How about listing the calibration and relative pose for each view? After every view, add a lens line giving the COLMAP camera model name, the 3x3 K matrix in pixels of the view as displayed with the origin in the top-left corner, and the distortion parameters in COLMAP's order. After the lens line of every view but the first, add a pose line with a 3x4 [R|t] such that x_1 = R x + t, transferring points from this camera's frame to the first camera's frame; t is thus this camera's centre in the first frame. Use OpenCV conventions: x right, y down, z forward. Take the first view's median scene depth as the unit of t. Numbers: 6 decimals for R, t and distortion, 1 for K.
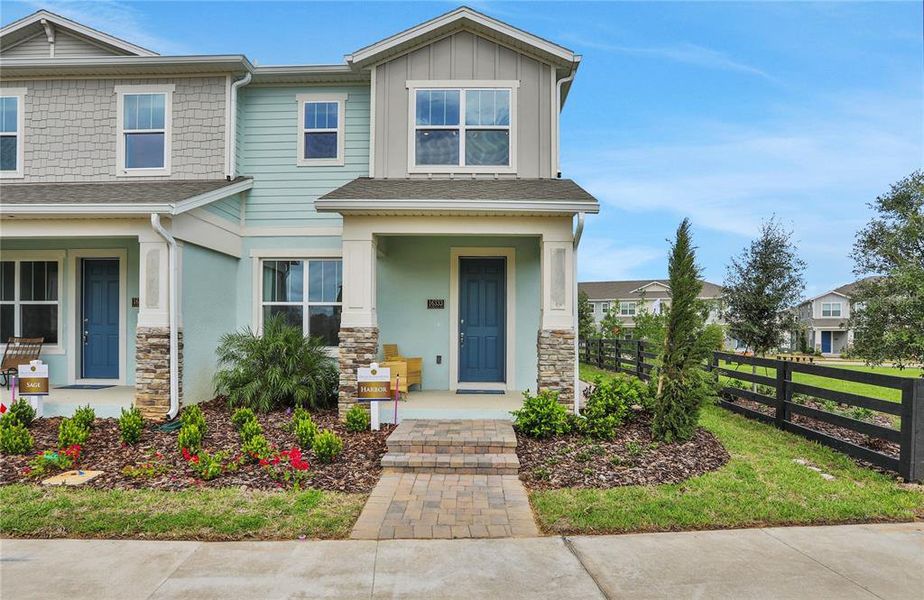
lens RADIAL K [[544.8, 0, 505.9], [0, 544.8, 333.6], [0, 0, 1]] dist [-0.041300, 0.000930]
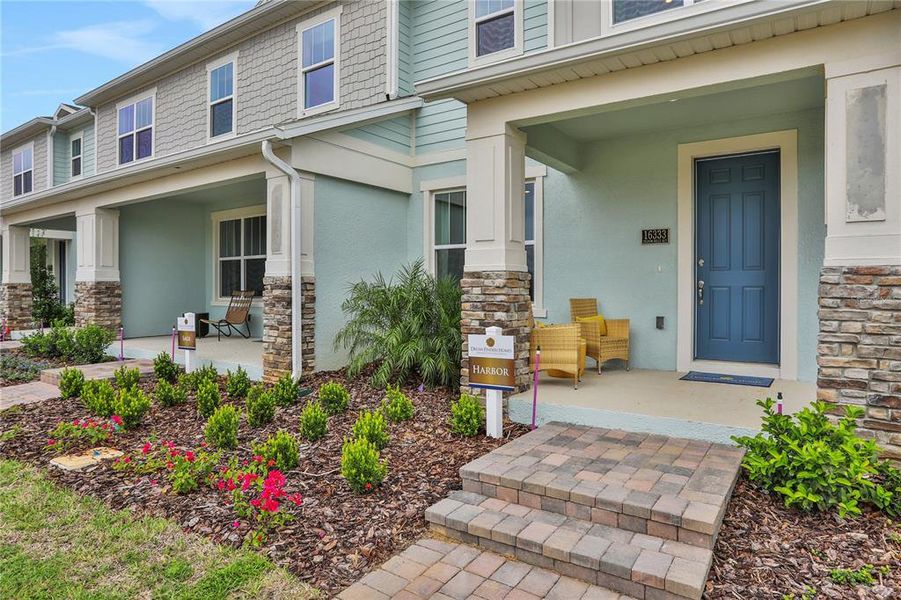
lens RADIAL K [[562.6, 0, 453.0], [0, 562.6, 294.7], [0, 0, 1]] dist [-0.051851, 0.028377]
pose [[0.804822, -0.000207, -0.593516, 0.093351], [0.005641, 0.999957, 0.007300, 0.011492], [0.593489, -0.009224, 0.804789, 0.432281]]
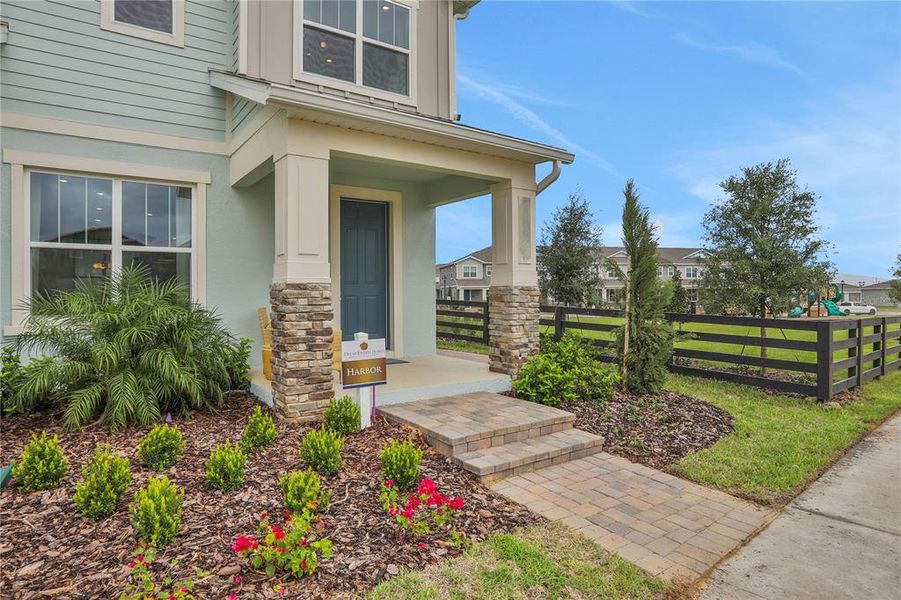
lens RADIAL K [[525.0, 0, 483.4], [0, 525.0, 285.3], [0, 0, 1]] dist [-0.027829, 0.006468]
pose [[0.819827, -0.001388, 0.572609, -0.472456], [0.010018, 0.999879, -0.011919, 0.001410], [-0.572523, 0.015508, 0.819742, 0.326172]]
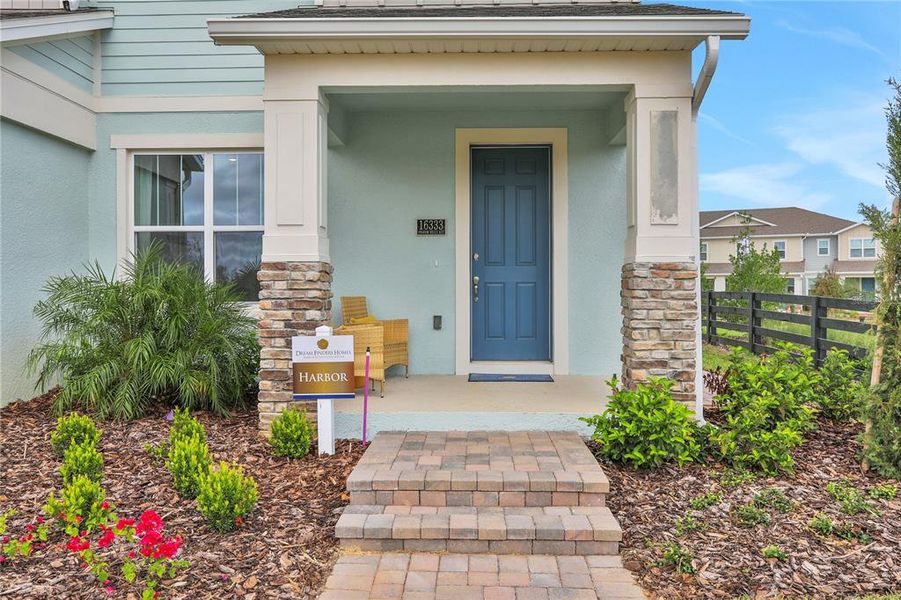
lens RADIAL K [[766.0, 0, 484.3], [0, 766.0, 289.8], [0, 0, 1]] dist [-0.008545, 0.018109]
pose [[0.999063, -0.009762, -0.042169, -0.050888], [0.009753, 0.999952, -0.000418, 0.018536], [0.042172, 0.000007, 0.999110, 0.245101]]
